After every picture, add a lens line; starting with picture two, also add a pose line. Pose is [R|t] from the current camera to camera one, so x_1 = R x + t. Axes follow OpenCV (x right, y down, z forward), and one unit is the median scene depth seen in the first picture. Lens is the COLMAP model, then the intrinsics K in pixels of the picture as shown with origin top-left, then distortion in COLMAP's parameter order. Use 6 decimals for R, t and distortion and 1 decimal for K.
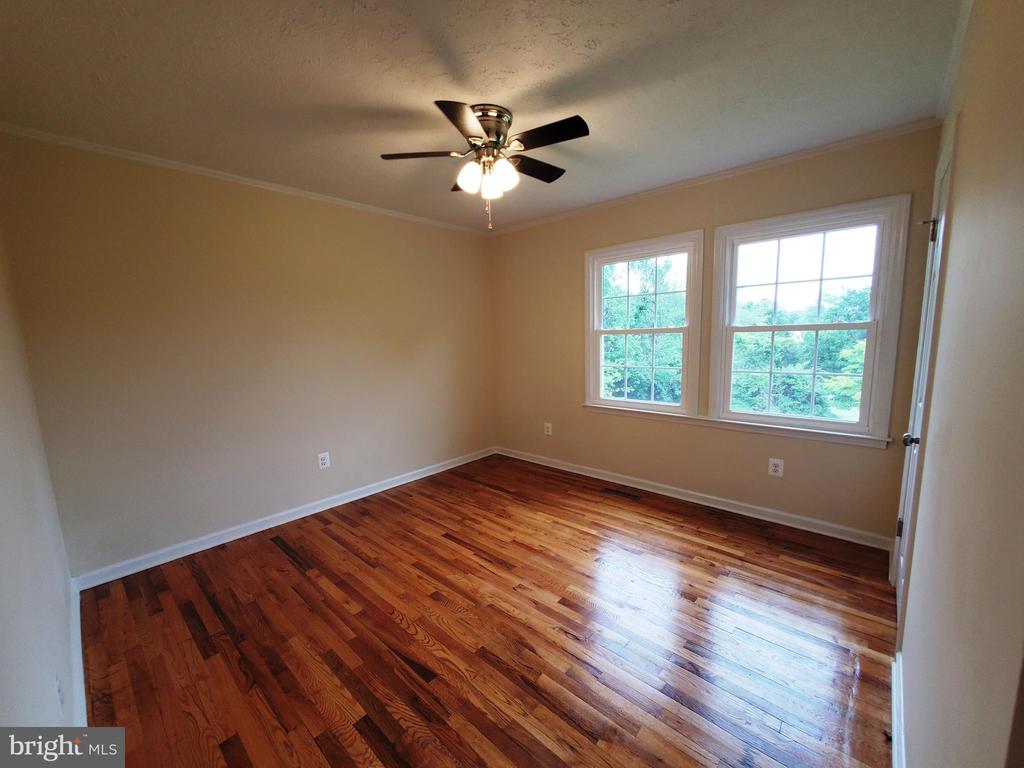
lens RADIAL K [[404.2, 0, 511.8], [0, 404.2, 391.5], [0, 0, 1]] dist [-0.001843, -0.000129]
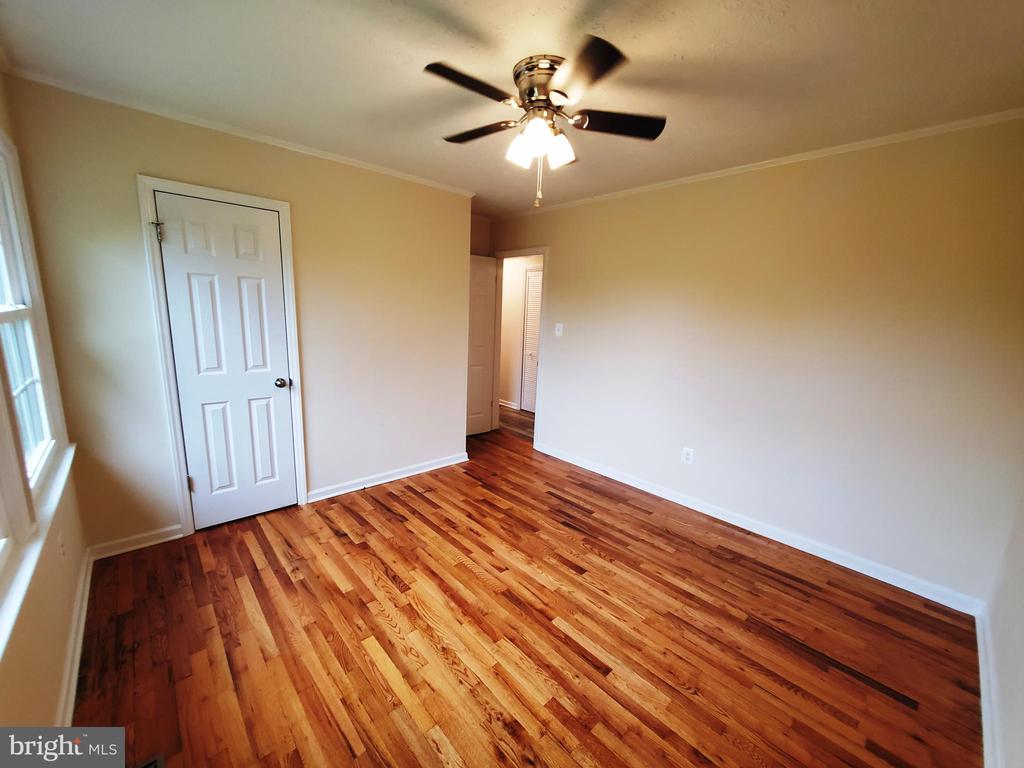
lens RADIAL K [[404.2, 0, 511.8], [0, 404.2, 391.5], [0, 0, 1]] dist [-0.001843, -0.000129]
pose [[-0.995318, -0.030756, 0.091633, -0.078770], [0.001594, 0.942670, 0.333722, -0.271310], [-0.096643, 0.332305, -0.938208, 1.638850]]
